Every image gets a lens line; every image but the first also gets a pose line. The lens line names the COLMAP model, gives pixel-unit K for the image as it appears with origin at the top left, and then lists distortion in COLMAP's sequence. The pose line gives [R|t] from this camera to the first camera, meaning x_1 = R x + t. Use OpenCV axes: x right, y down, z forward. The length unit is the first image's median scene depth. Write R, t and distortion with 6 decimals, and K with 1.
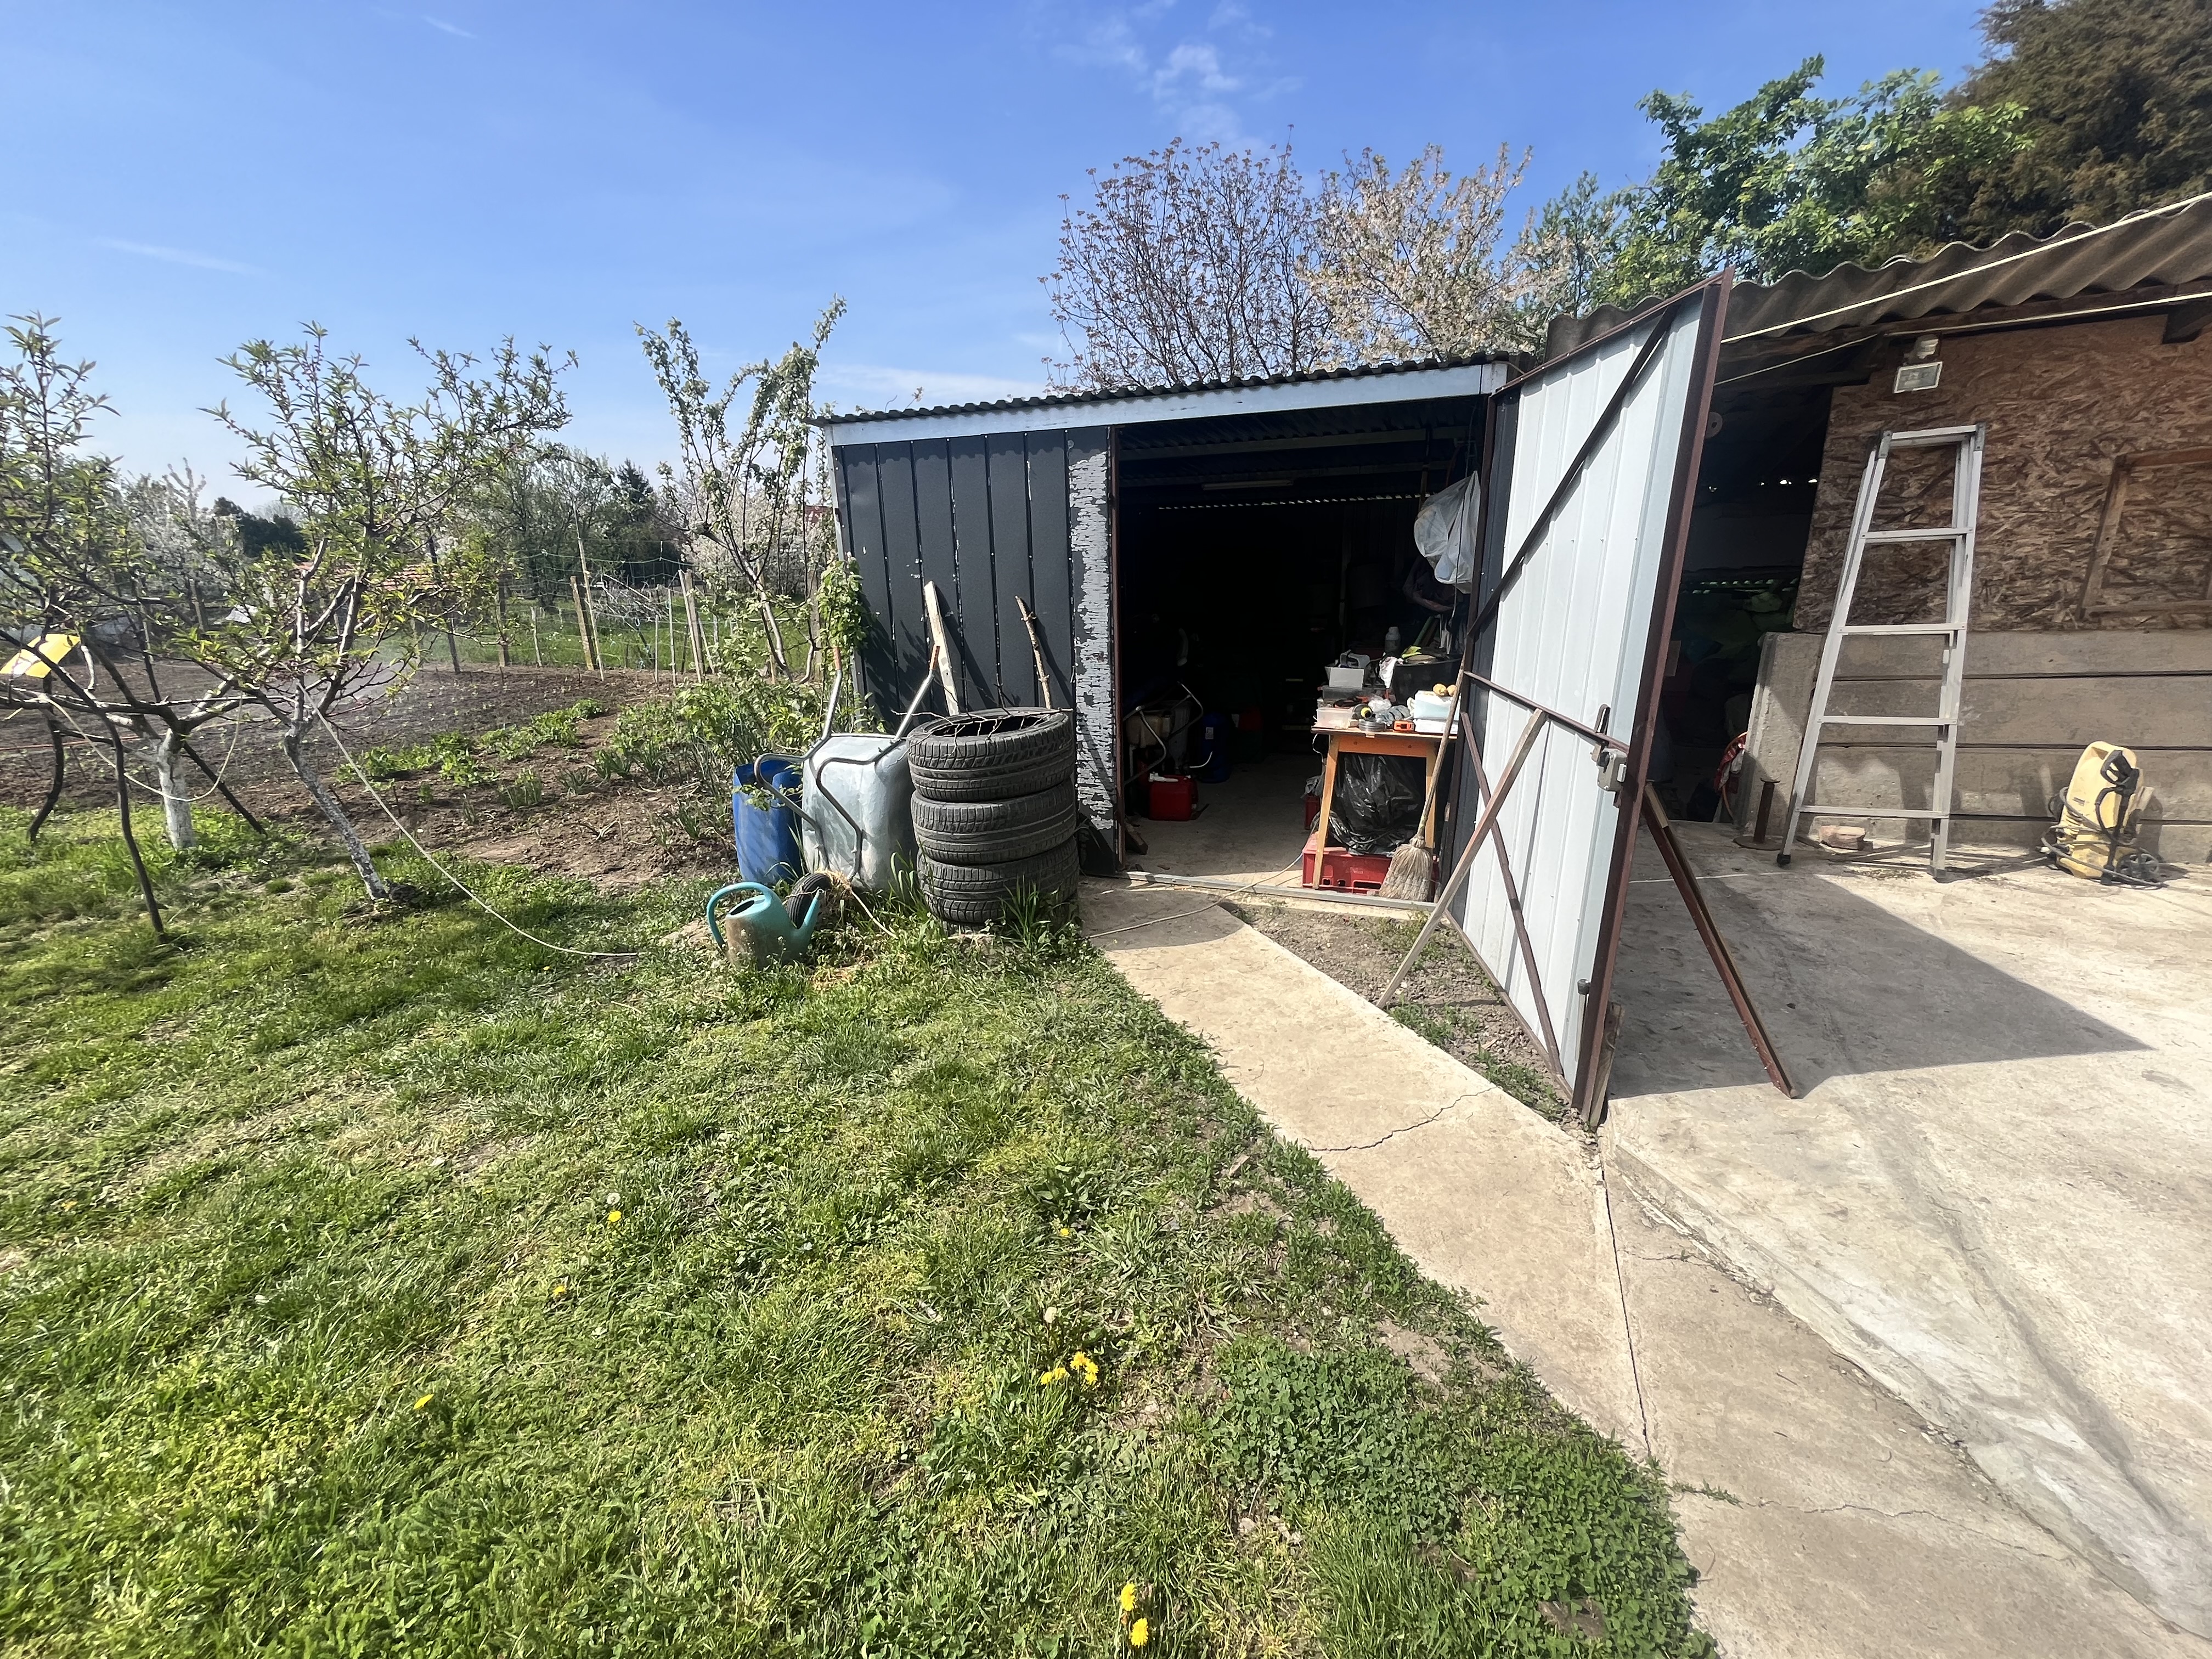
lens RADIAL K [[894.7, 0, 1098.6], [0, 894.7, 828.6], [0, 0, 1]] dist [-0.003480, -0.000725]
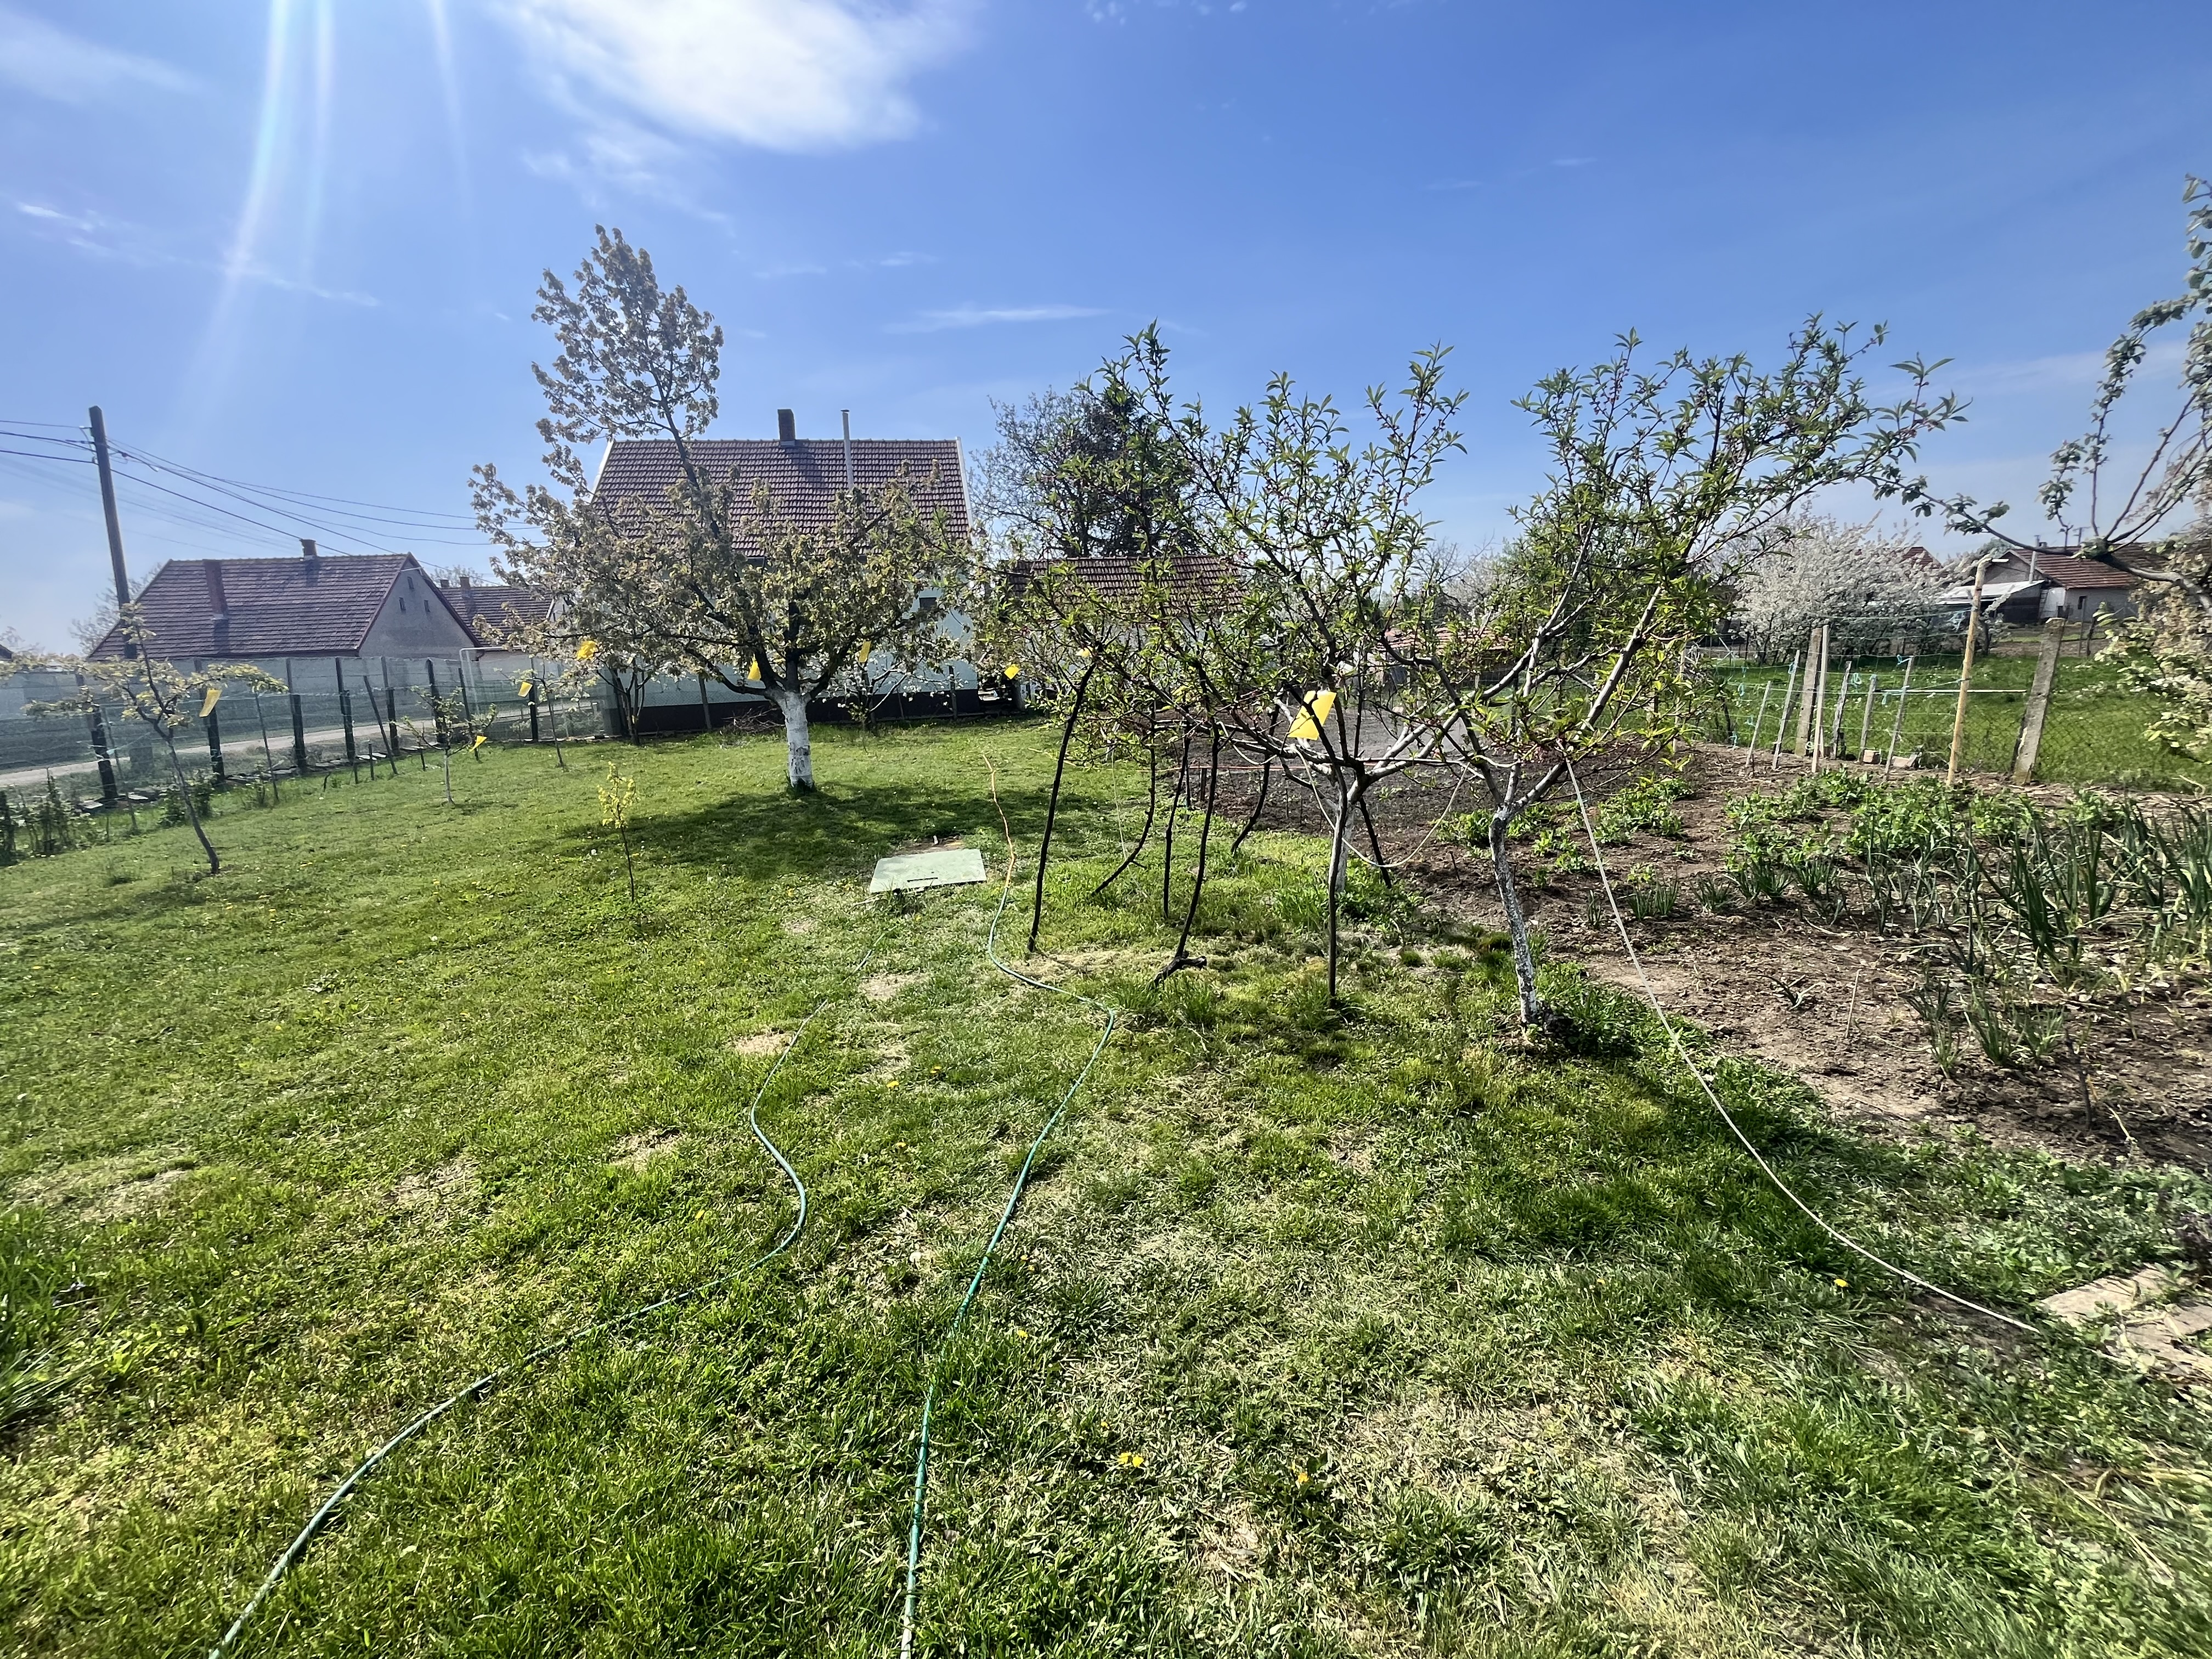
lens RADIAL K [[894.7, 0, 1109.2], [0, 894.7, 828.5], [0, 0, 1]] dist [-0.003480, -0.000725]
pose [[0.554416, 0.157410, -0.817218, -0.376711], [-0.210174, 0.976604, 0.045525, -0.050889], [0.805264, 0.146518, 0.574528, 0.191550]]
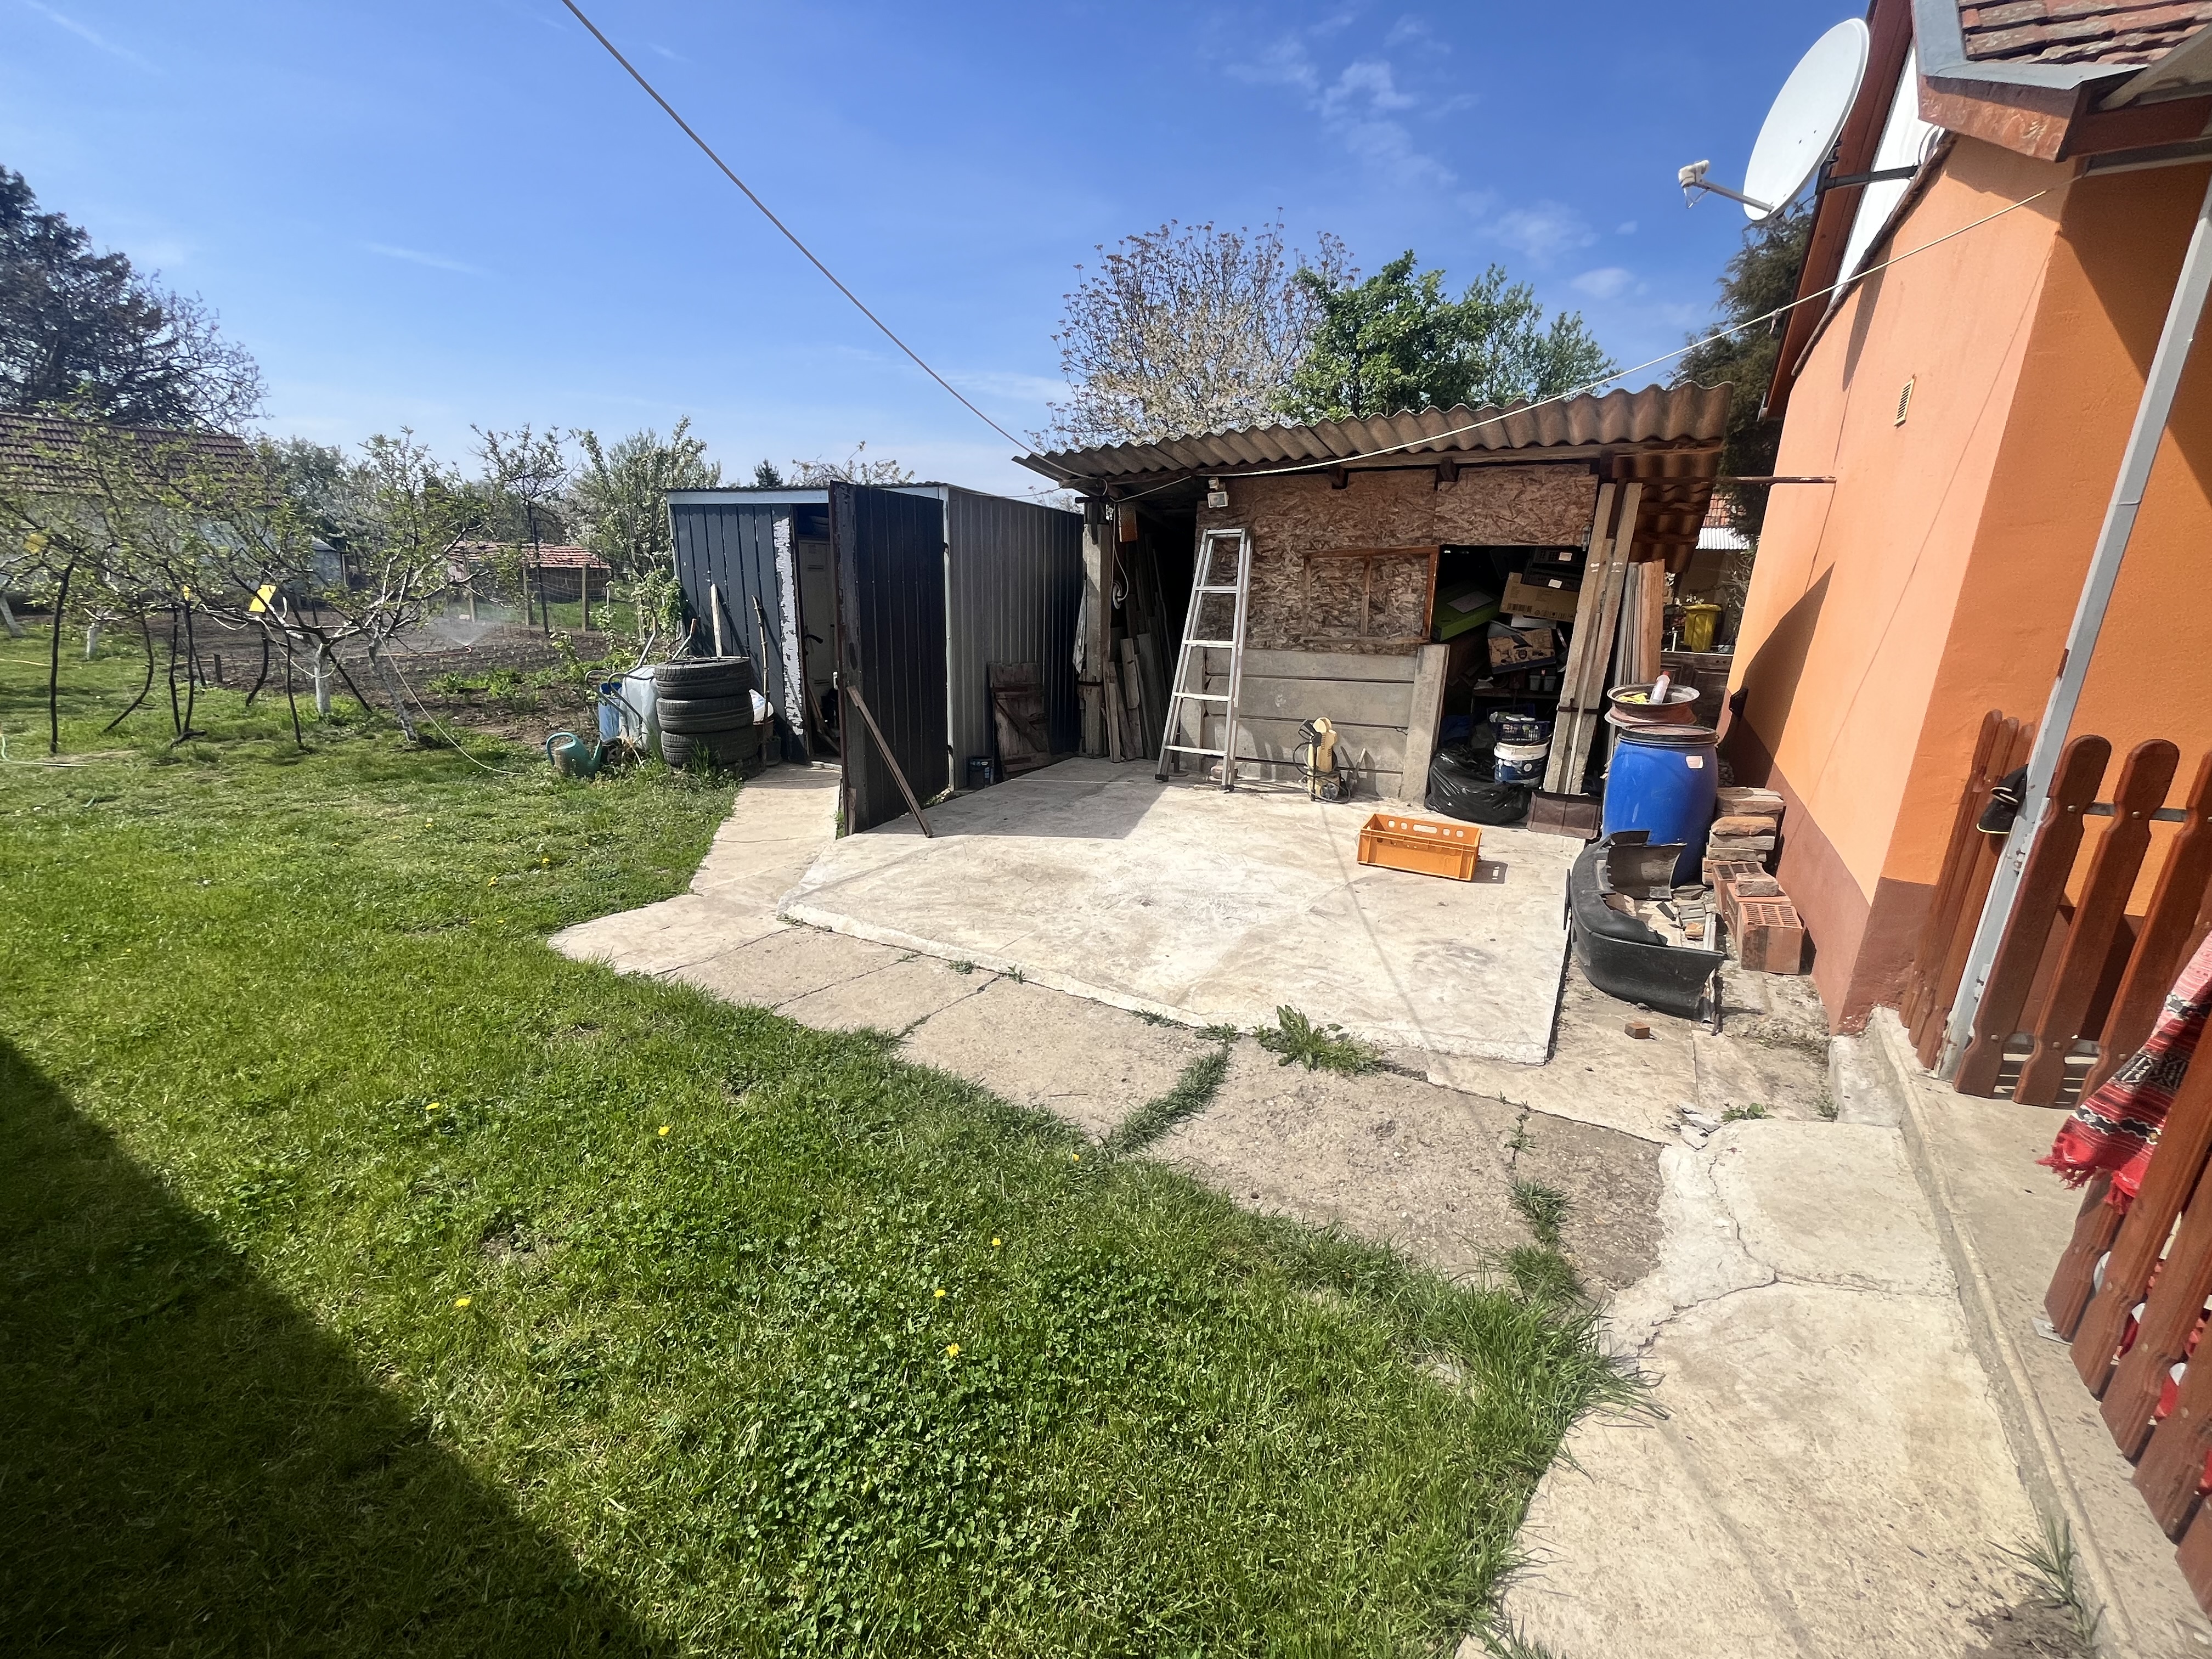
lens RADIAL K [[894.7, 0, 1101.4], [0, 894.7, 829.0], [0, 0, 1]] dist [-0.003480, -0.000725]
pose [[0.989201, 0.089570, -0.116015, 0.796285], [-0.090806, 0.995854, -0.005402, 0.137961], [0.115050, 0.015879, 0.993233, -0.627990]]
